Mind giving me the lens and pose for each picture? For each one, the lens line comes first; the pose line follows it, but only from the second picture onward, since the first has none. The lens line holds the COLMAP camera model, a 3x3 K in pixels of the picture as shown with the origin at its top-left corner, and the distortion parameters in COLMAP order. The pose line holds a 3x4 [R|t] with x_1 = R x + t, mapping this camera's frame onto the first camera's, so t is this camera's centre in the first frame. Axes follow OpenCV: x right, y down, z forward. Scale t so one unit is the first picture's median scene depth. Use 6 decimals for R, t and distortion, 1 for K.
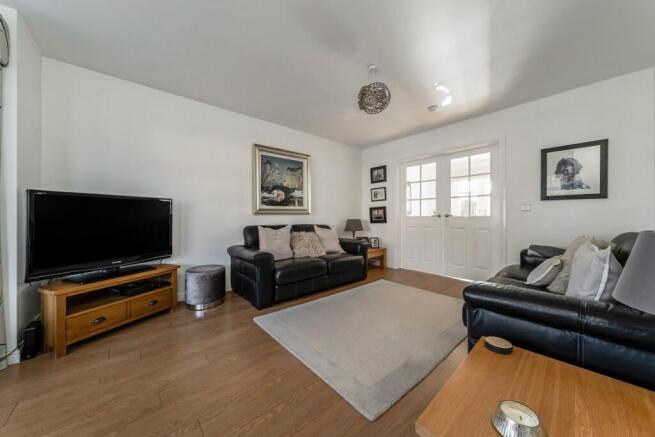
lens RADIAL K [[221.2, 0, 329.0], [0, 221.2, 215.3], [0, 0, 1]] dist [-0.000199, -0.000018]
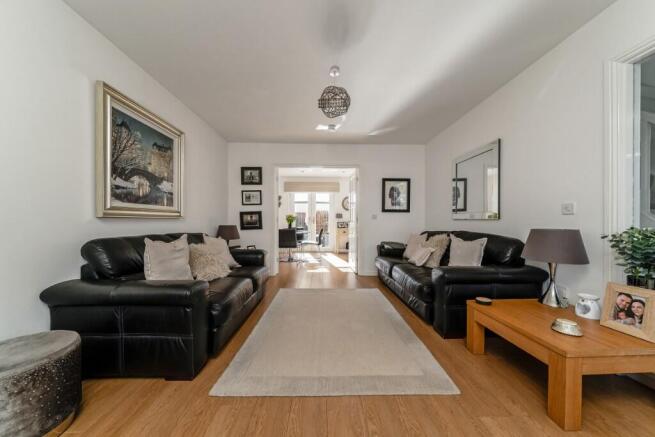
lens RADIAL K [[222.5, 0, 326.1], [0, 222.5, 224.2], [0, 0, 1]] dist [-0.000225, -0.000079]
pose [[0.657155, -0.002296, 0.753752, -0.351492], [-0.008357, 0.999912, 0.010332, 0.002776], [-0.753710, -0.013089, 0.657077, 0.229152]]
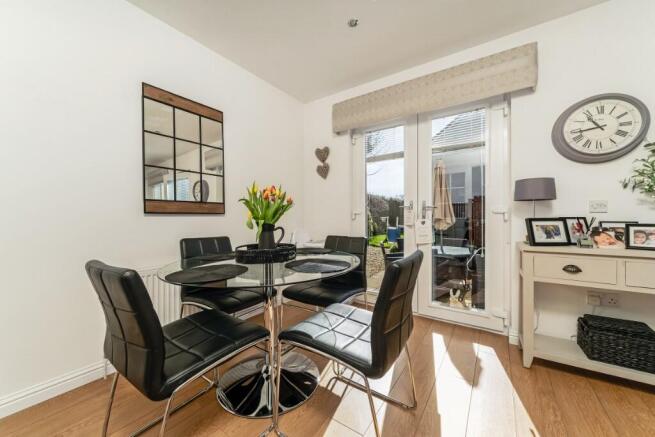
lens RADIAL K [[247.7, 0, 327.5], [0, 247.7, 218.5], [0, 0, 1]] dist [0.000091, 0.000003]
pose [[0.974010, -0.003339, 0.226482, 0.277231], [0.001618, 0.999968, 0.007784, 0.000231], [-0.226501, -0.007215, 0.973984, 0.725150]]
